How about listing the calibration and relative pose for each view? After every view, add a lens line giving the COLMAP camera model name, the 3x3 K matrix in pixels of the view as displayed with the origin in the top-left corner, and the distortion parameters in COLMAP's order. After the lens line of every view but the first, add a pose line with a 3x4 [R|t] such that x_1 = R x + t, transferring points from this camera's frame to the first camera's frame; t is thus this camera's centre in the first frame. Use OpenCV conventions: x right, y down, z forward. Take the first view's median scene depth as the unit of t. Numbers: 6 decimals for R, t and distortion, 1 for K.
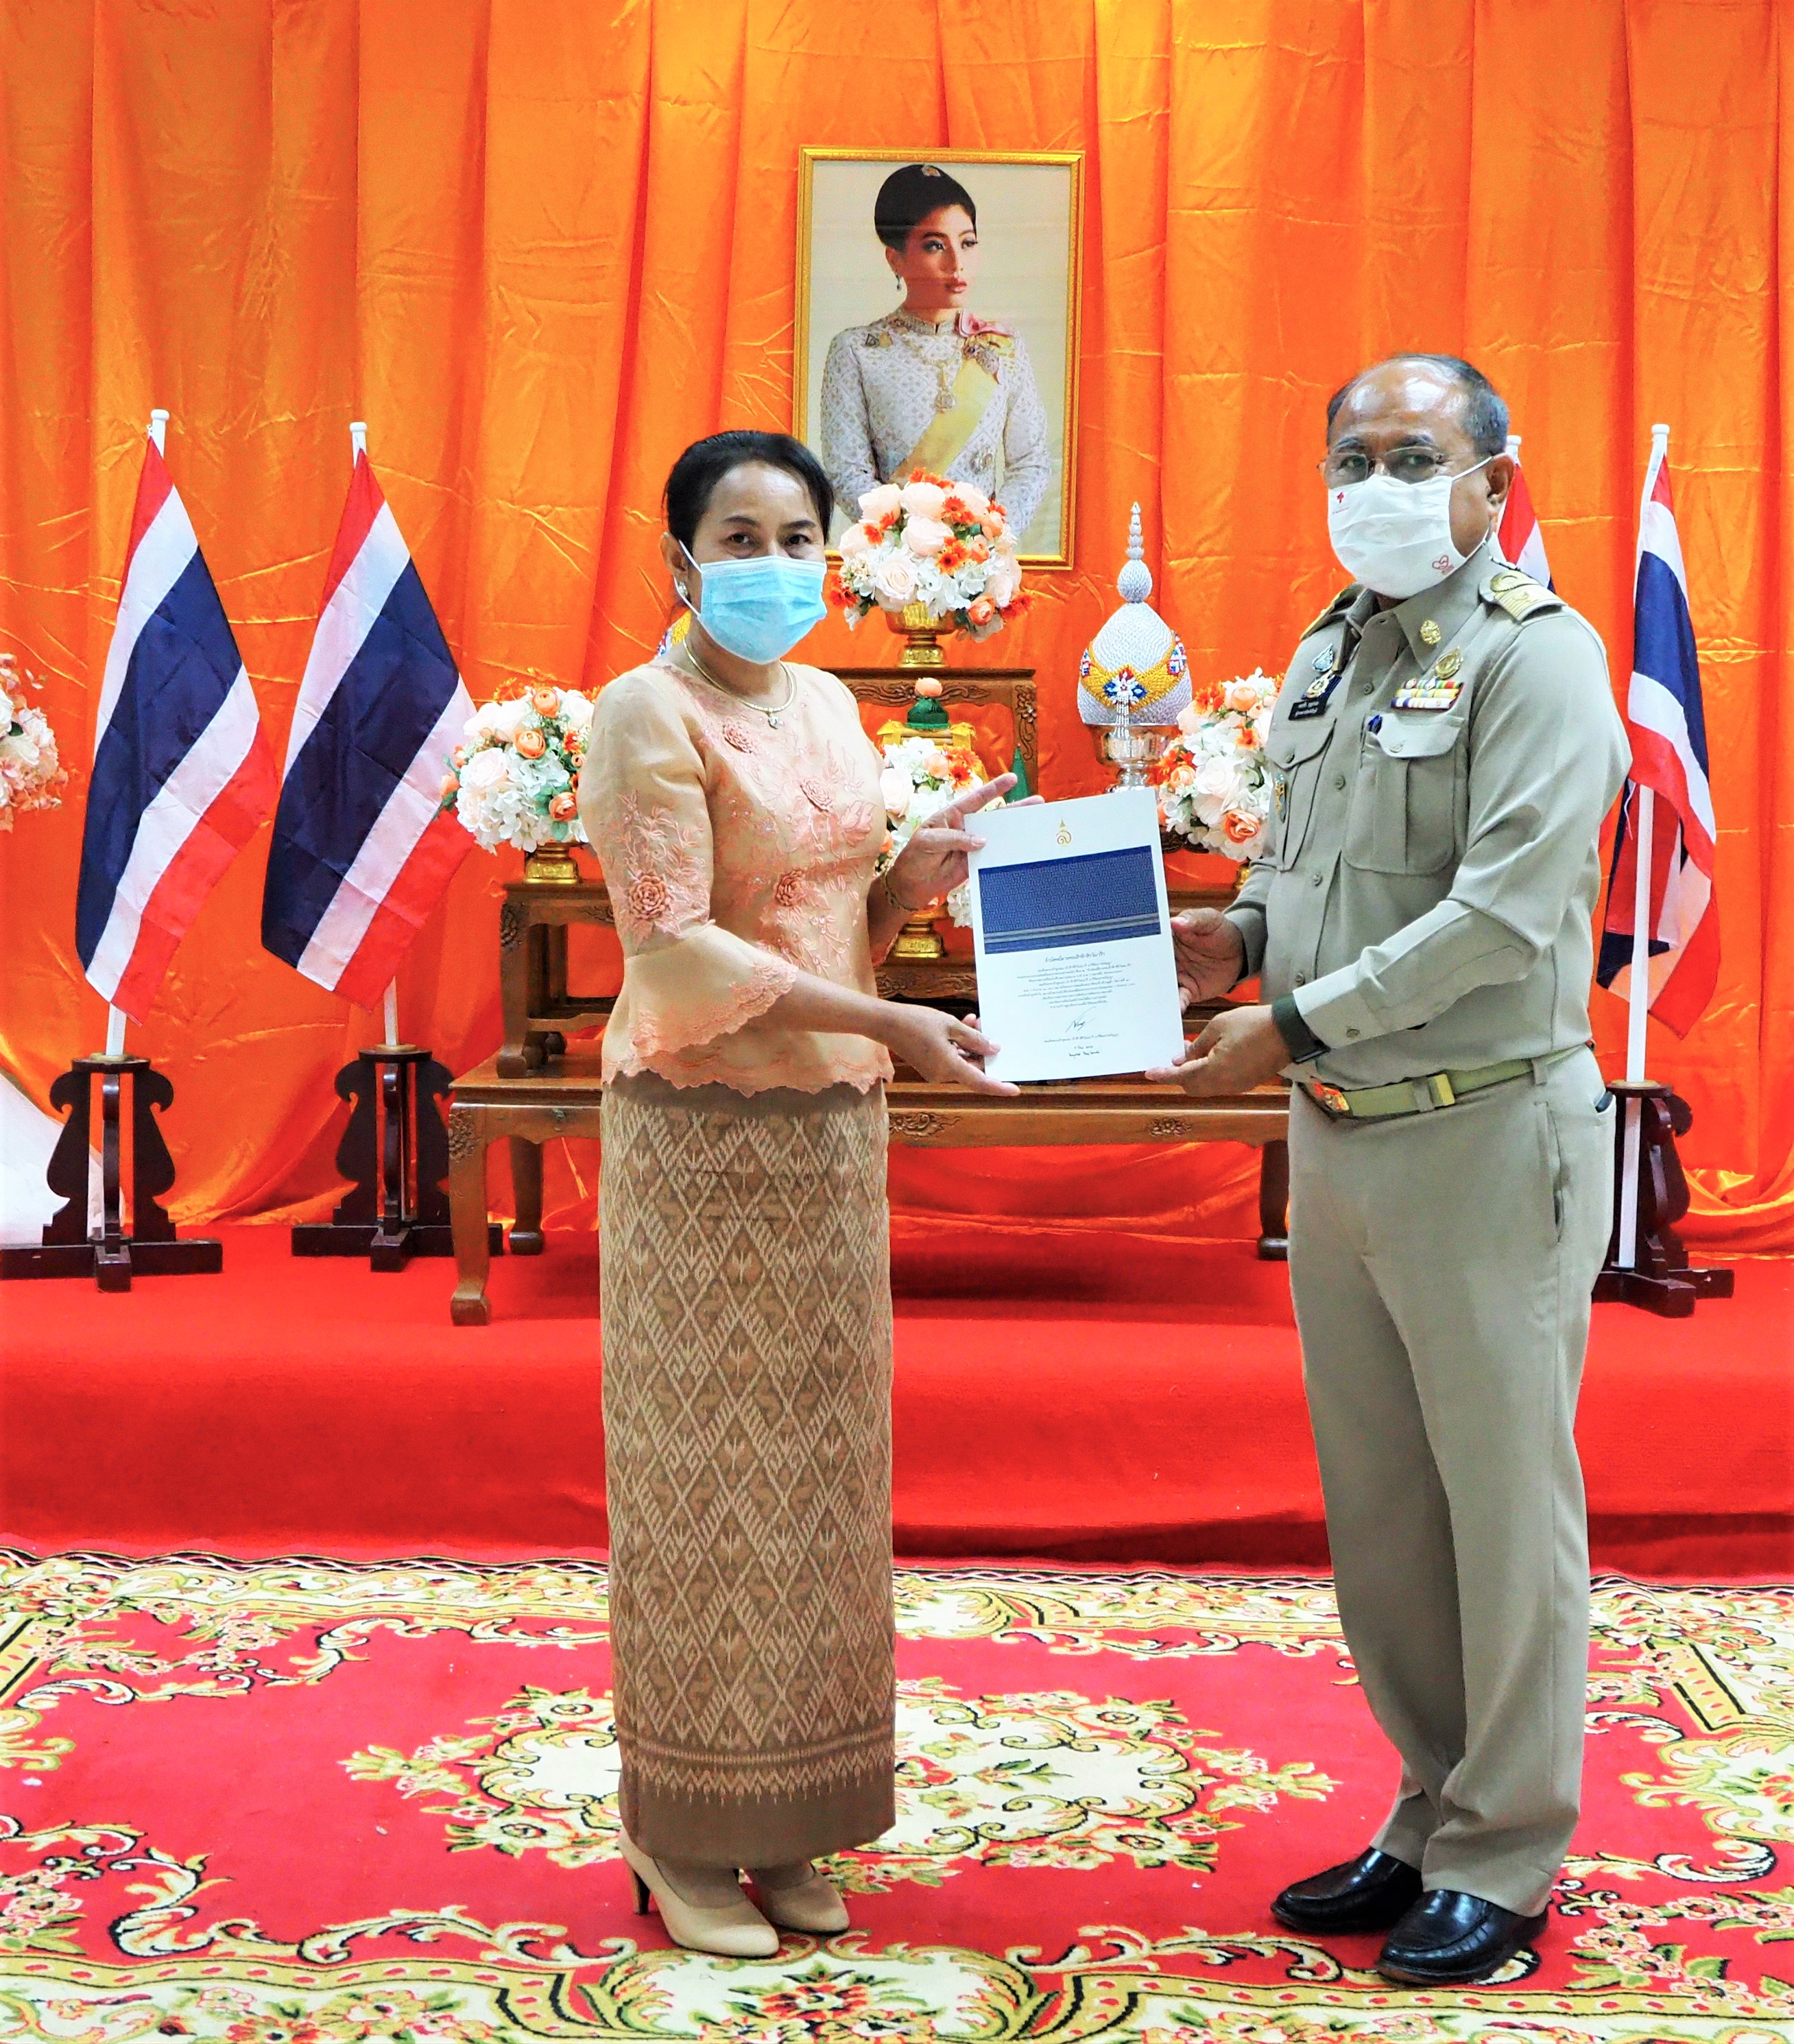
lens RADIAL K [[3285.7, 0, 926.3], [0, 3285.7, 923.5], [0, 0, 1]] dist [-0.011085, -0.027797]
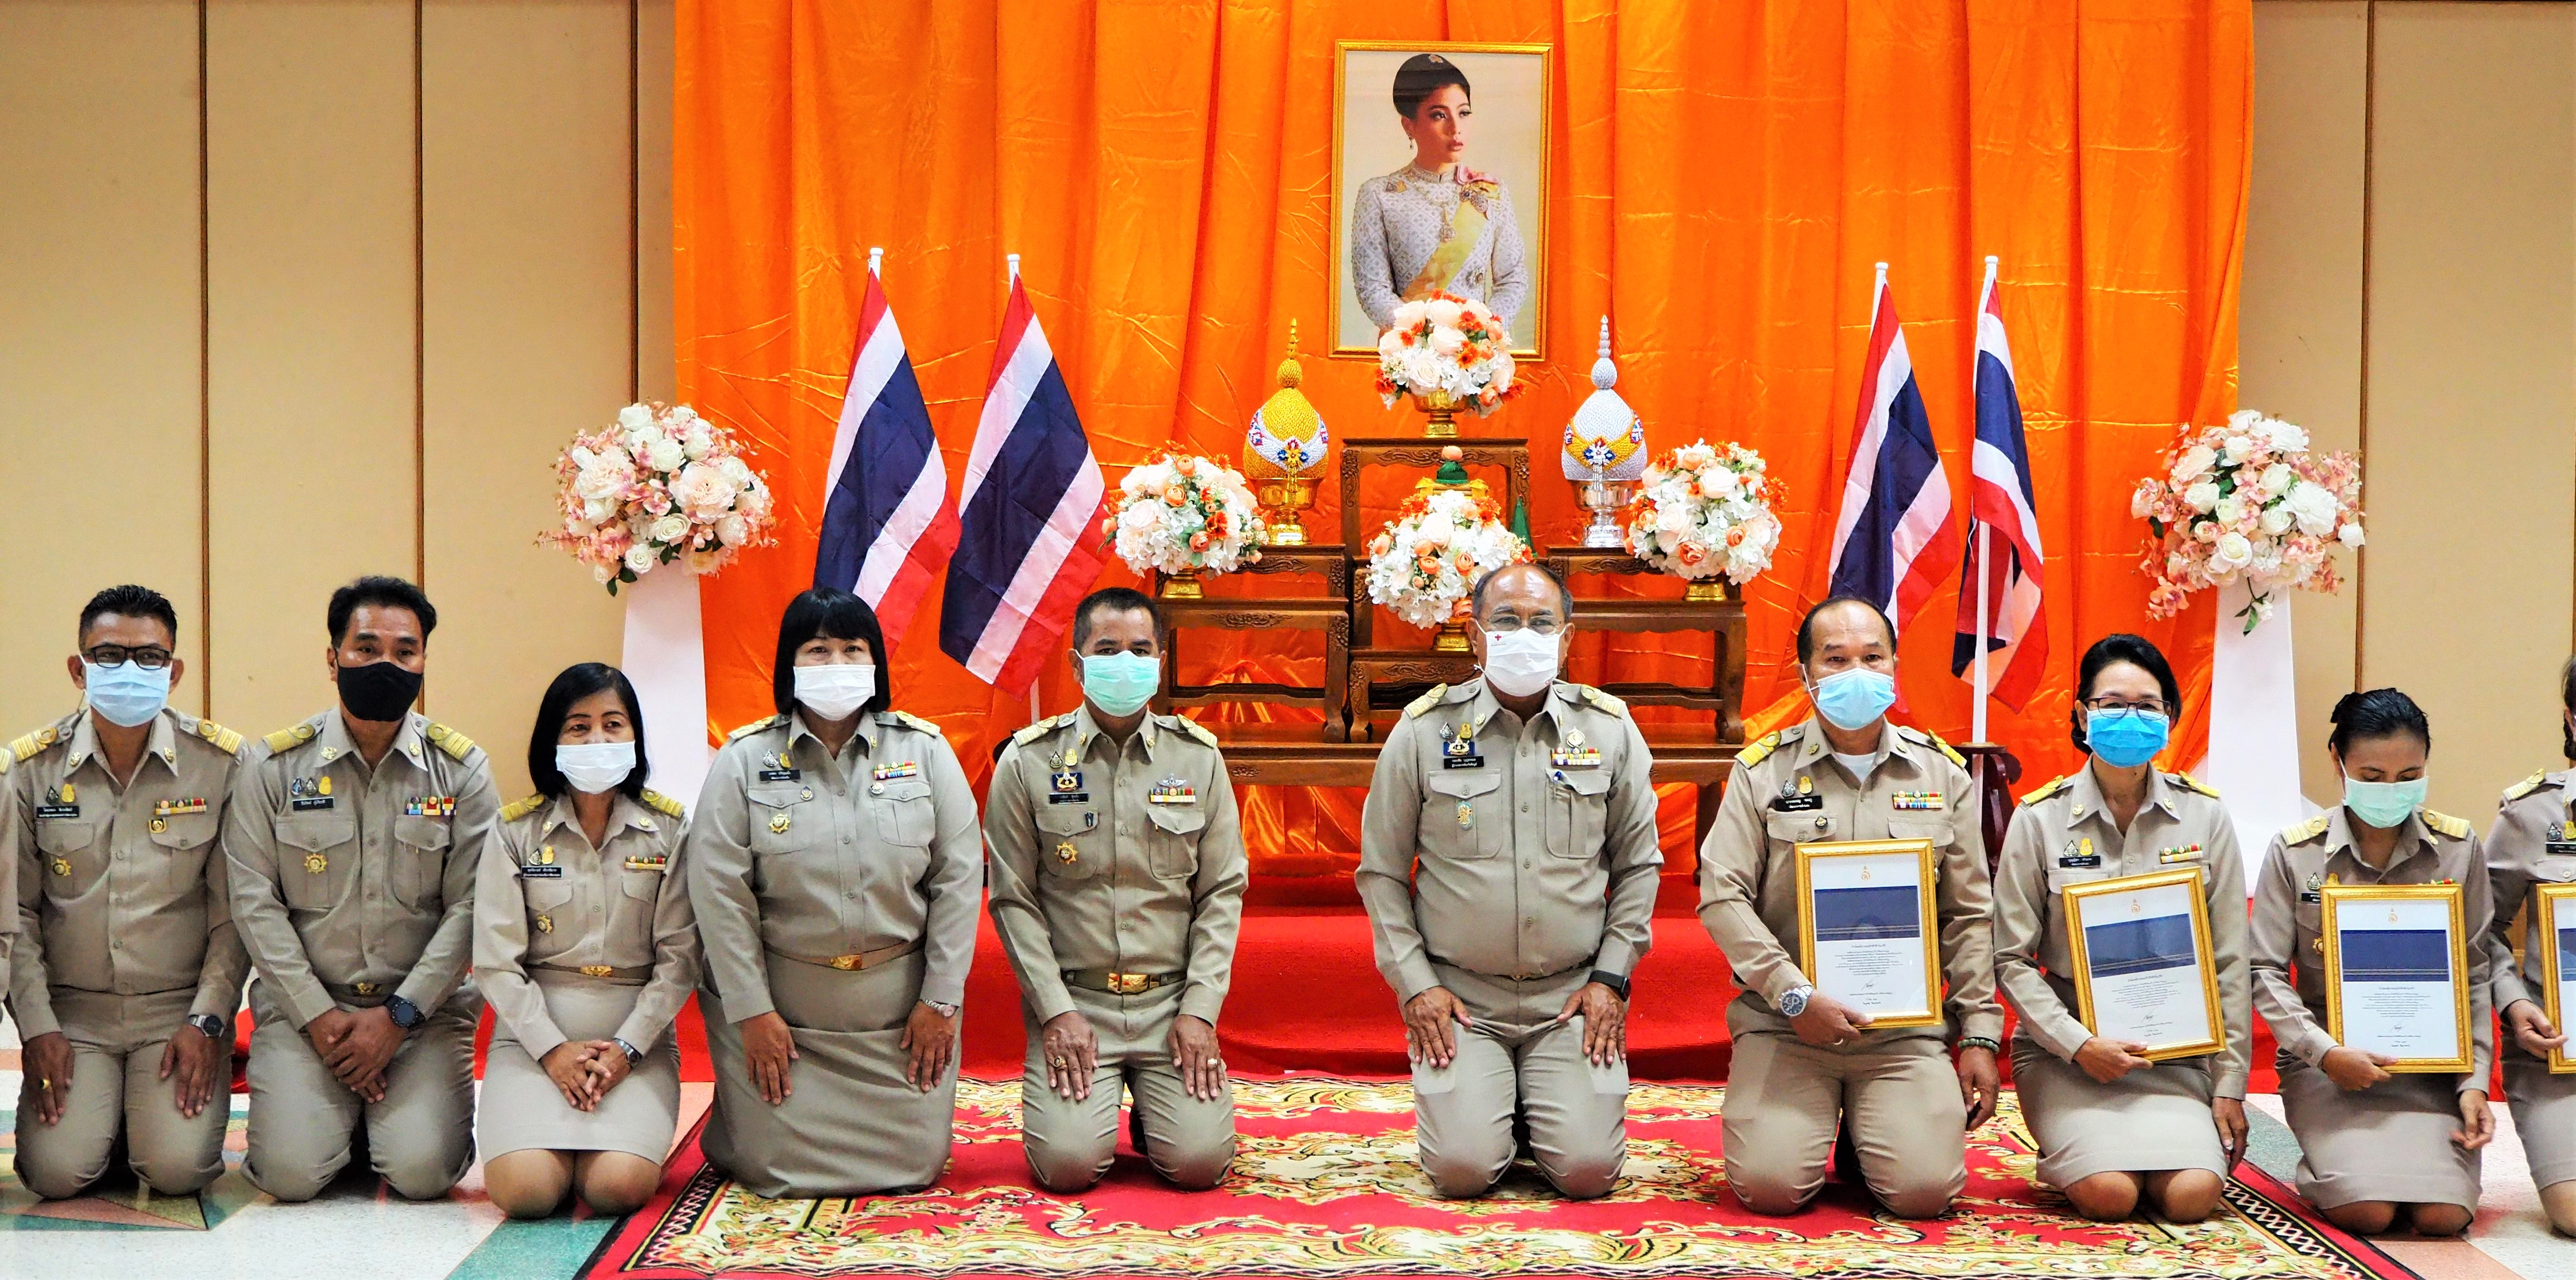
lens RADIAL K [[3609.6, 0, 1264.0], [0, 3609.6, 569.6], [0, 0, 1]] dist [-0.010143, -0.117852]
pose [[0.999844, -0.005095, 0.016899, -0.117207], [0.005666, 0.999410, -0.033889, 0.029540], [-0.016717, 0.033979, 0.999283, -0.547714]]
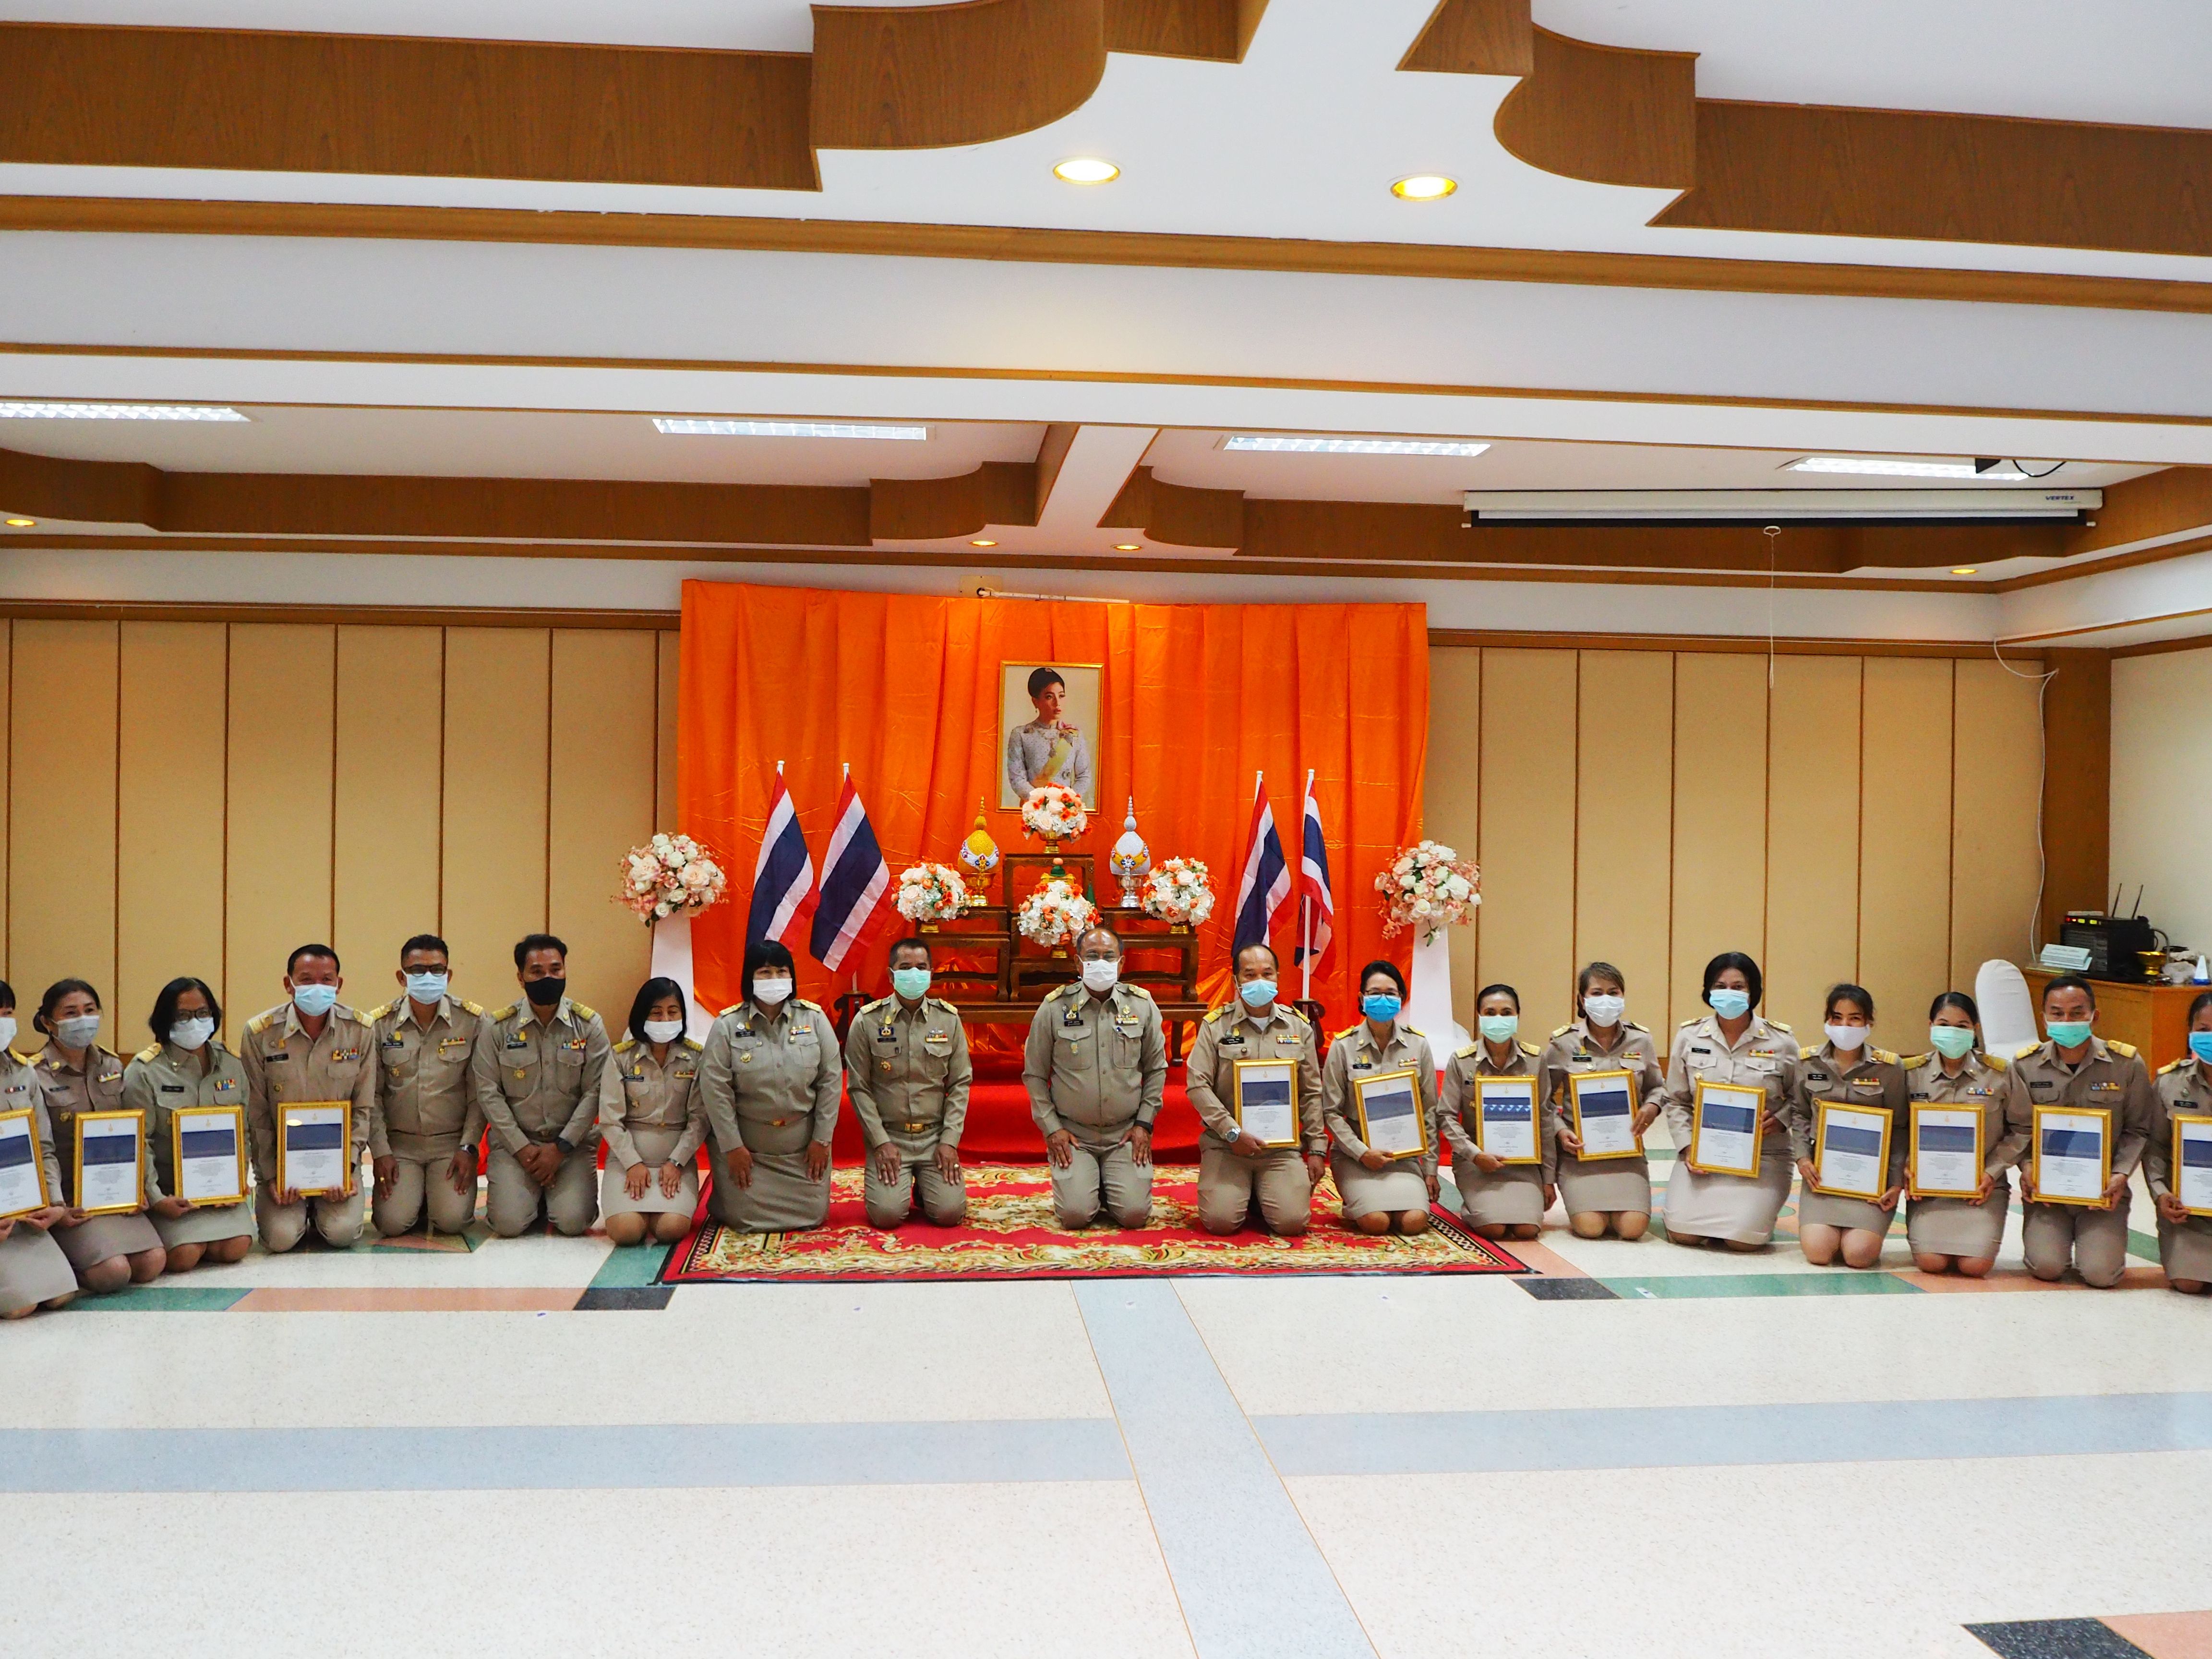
lens RADIAL K [[1783.6, 0, 1106.0], [0, 1783.6, 829.5], [0, 0, 1]] dist [-0.084116, 0.012072]
pose [[0.992788, 0.001007, 0.119879, -0.163428], [0.005923, 0.998331, -0.057438, -0.012677], [-0.119737, 0.057734, 0.991126, -0.600560]]
